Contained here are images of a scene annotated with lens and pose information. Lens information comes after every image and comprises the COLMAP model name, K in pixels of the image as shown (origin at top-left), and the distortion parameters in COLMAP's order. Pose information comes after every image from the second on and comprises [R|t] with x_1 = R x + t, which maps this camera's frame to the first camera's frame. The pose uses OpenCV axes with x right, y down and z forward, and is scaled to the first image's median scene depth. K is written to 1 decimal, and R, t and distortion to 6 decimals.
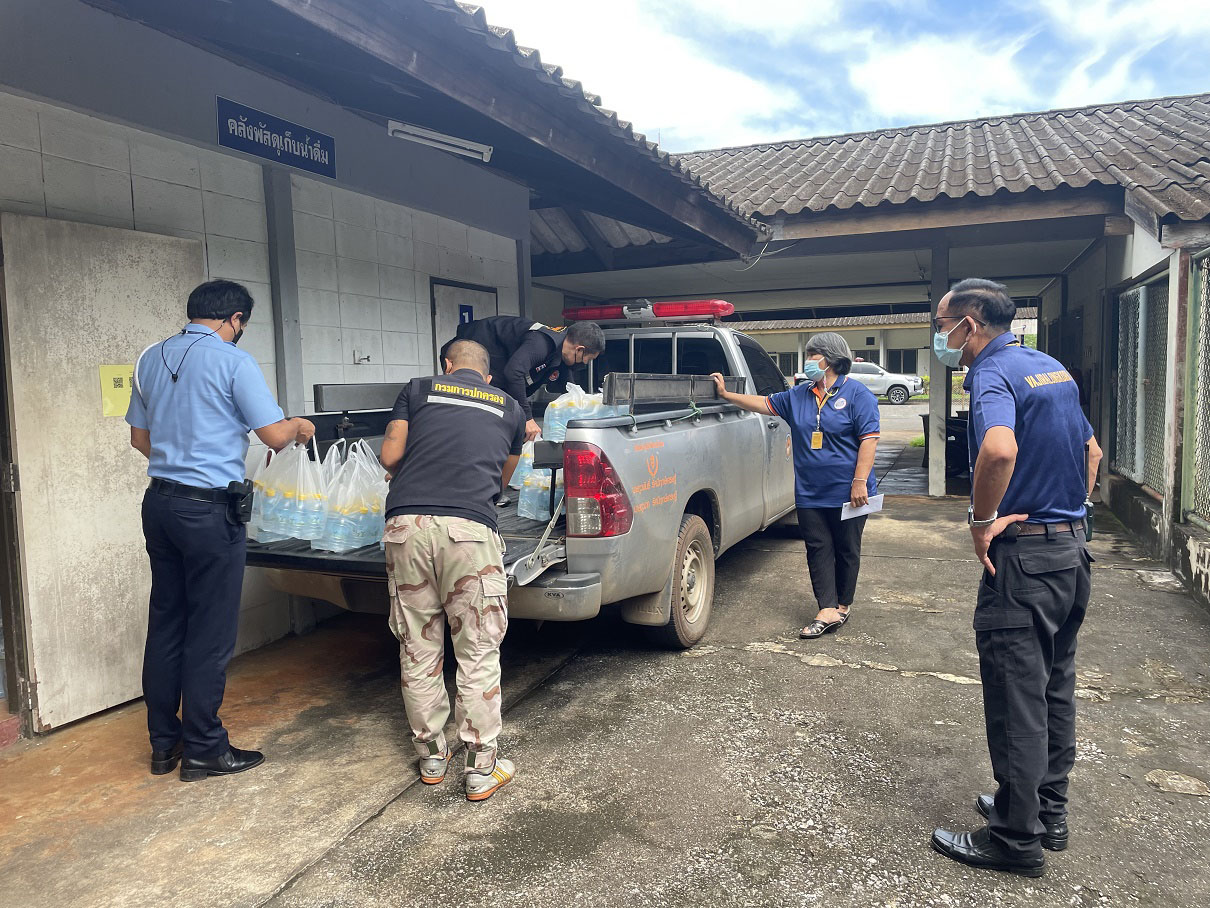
lens RADIAL K [[908.3, 0, 601.8], [0, 908.3, 444.9], [0, 0, 1]] dist [0.093690, -0.117692]
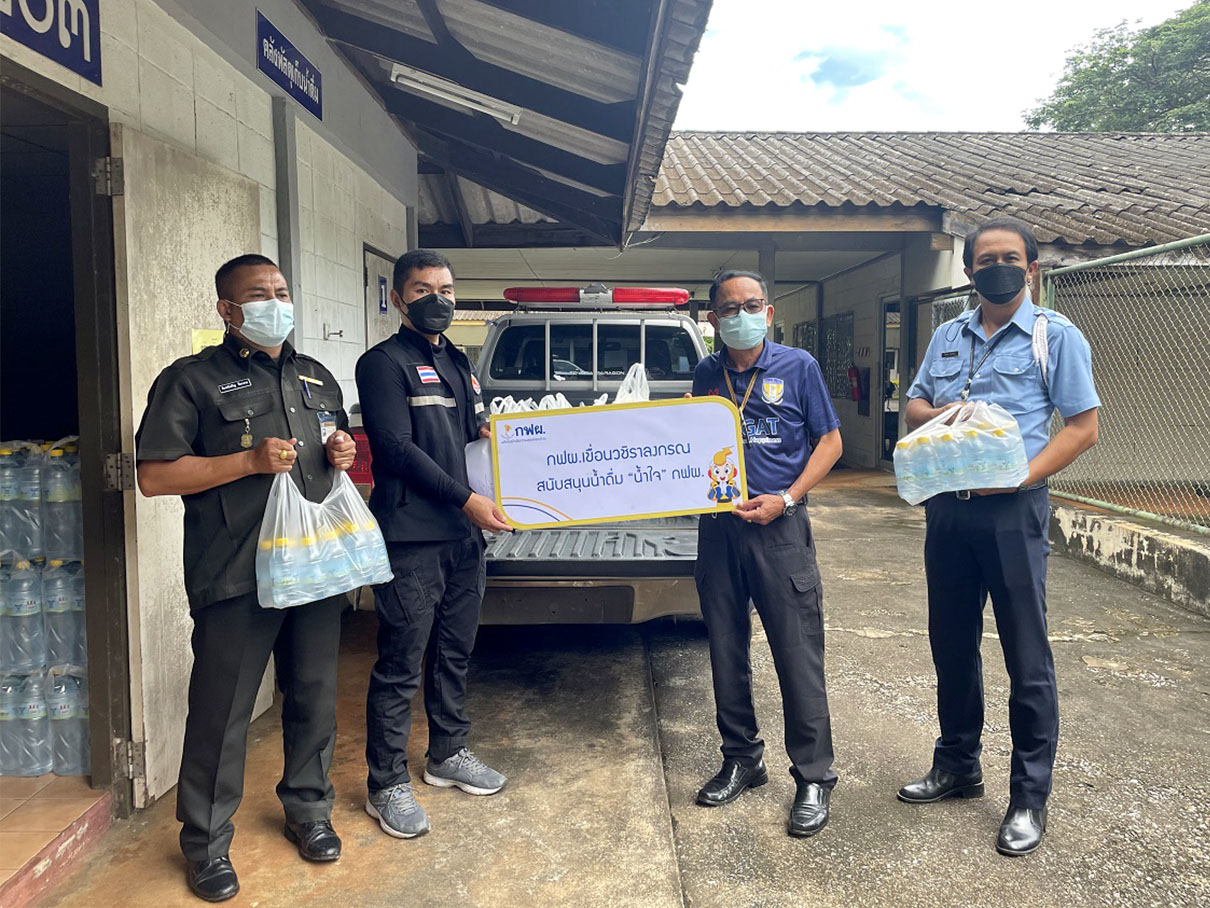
lens RADIAL K [[979.7, 0, 648.9], [0, 979.7, 413.6], [0, 0, 1]] dist [0.080706, -0.102343]
pose [[0.913638, 0.000889, 0.406529, -0.416329], [0.012529, 0.999461, -0.030344, 0.012760], [-0.406337, 0.032816, 0.913134, 0.054554]]
